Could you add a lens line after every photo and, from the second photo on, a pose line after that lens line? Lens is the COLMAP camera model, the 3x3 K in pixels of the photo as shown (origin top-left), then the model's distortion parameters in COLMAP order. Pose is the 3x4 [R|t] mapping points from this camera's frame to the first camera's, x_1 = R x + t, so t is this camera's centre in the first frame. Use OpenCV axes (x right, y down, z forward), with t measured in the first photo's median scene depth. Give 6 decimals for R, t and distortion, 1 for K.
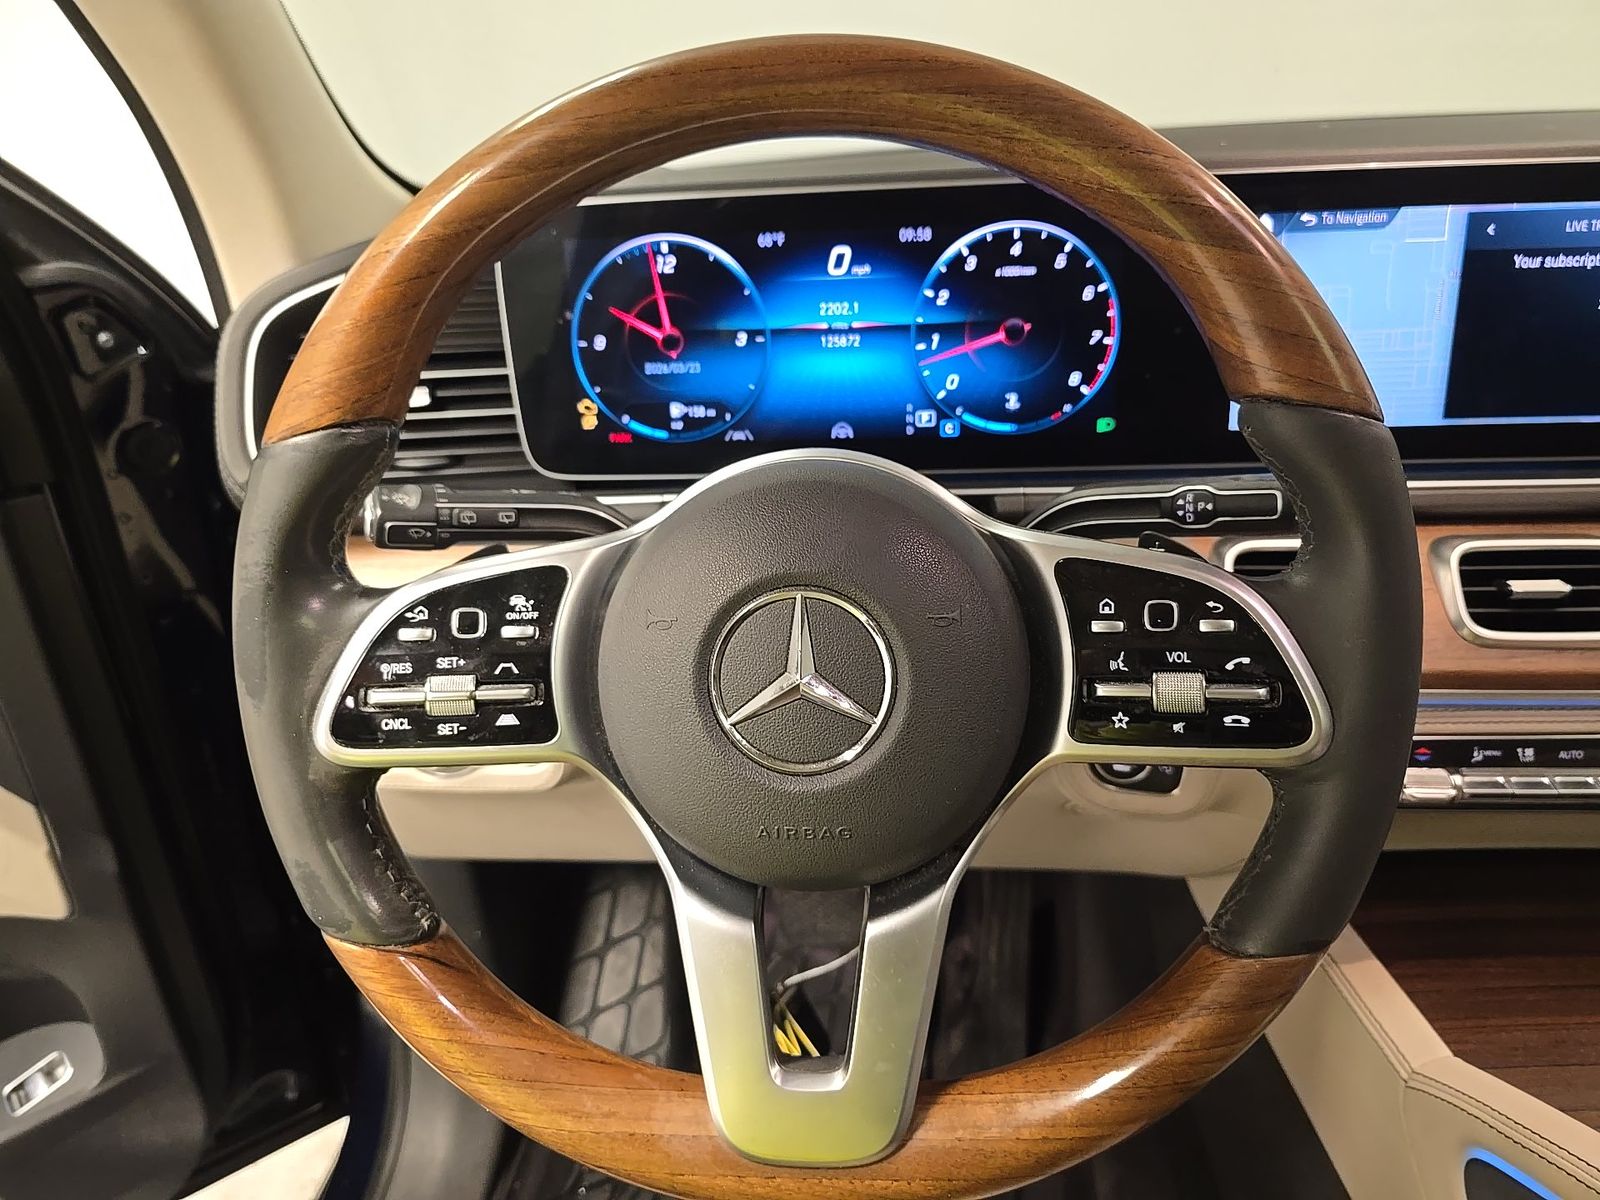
lens RADIAL K [[1095.4, 0, 800.0], [0, 1095.4, 600.0], [0, 0, 1]] dist [0.034611, -0.033022]
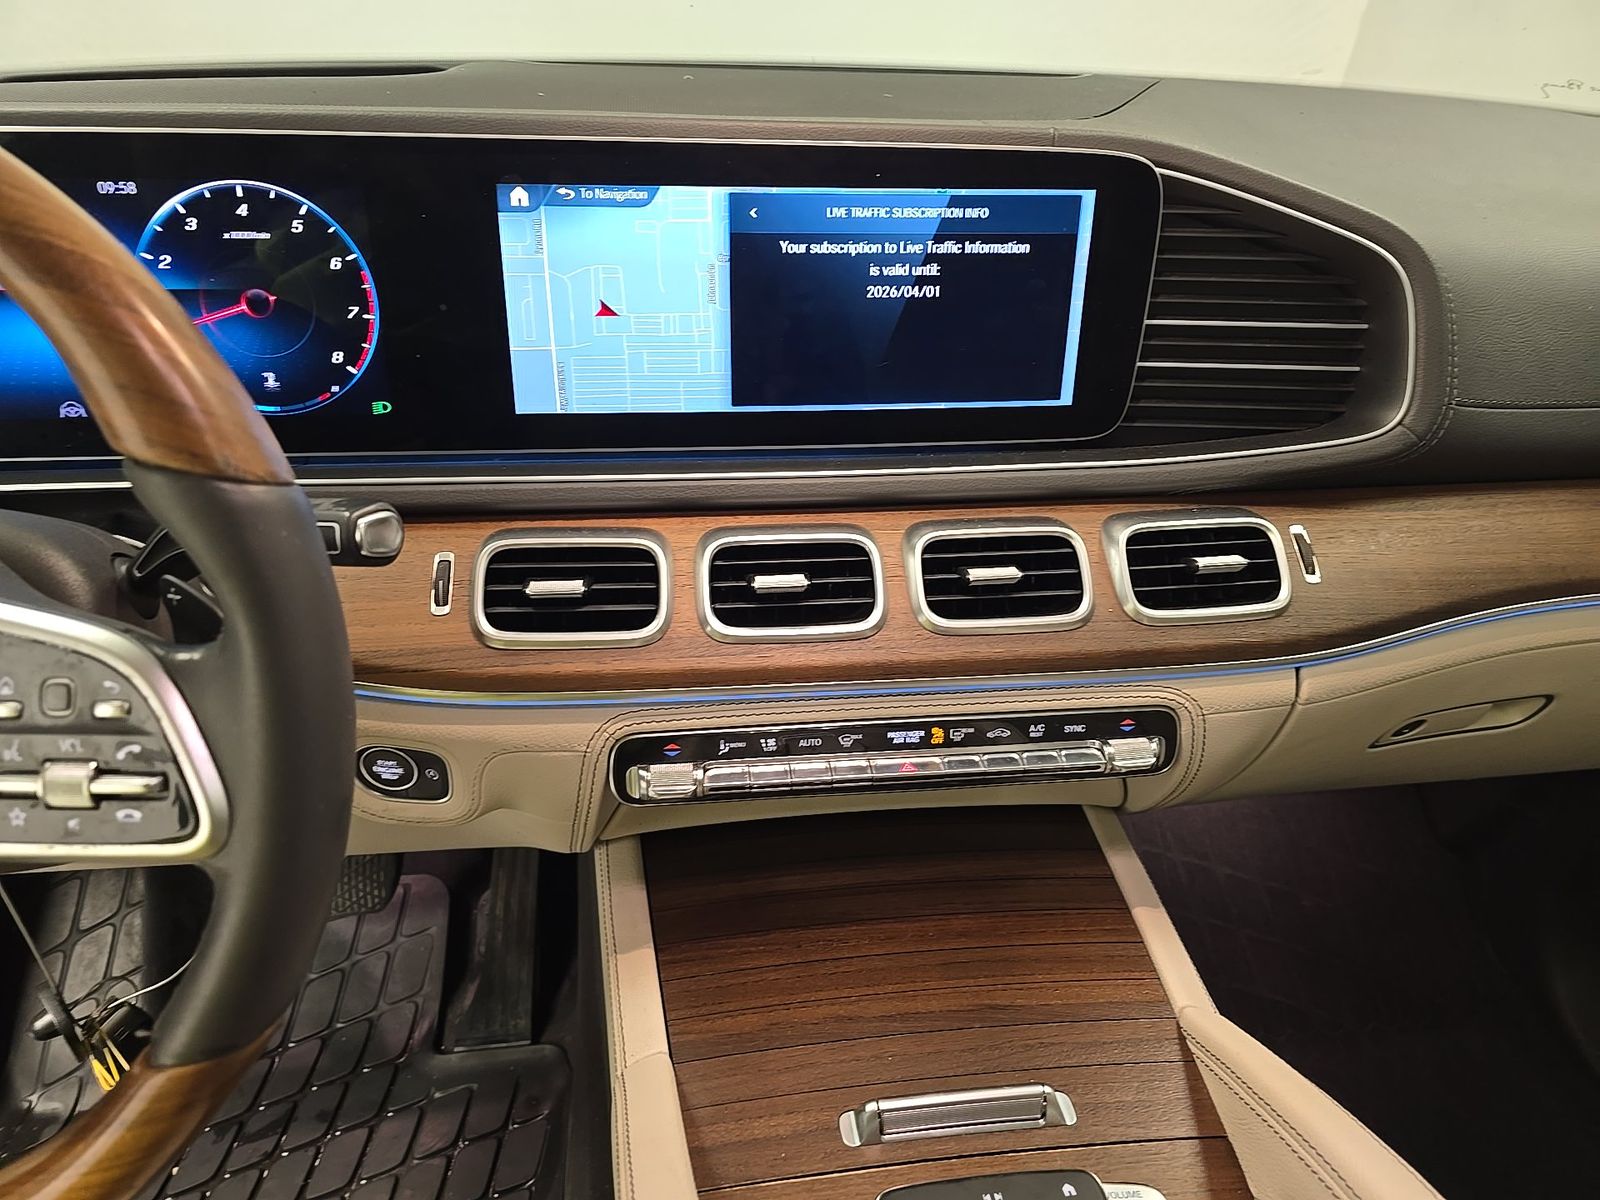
lens RADIAL K [[1095.4, 0, 800.0], [0, 1095.4, 600.0], [0, 0, 1]] dist [0.034611, -0.033022]
pose [[0.978651, -0.034502, 0.202612, 0.447483], [0.014960, 0.995152, 0.097202, -0.086290], [-0.204983, -0.092095, 0.974423, 0.010861]]
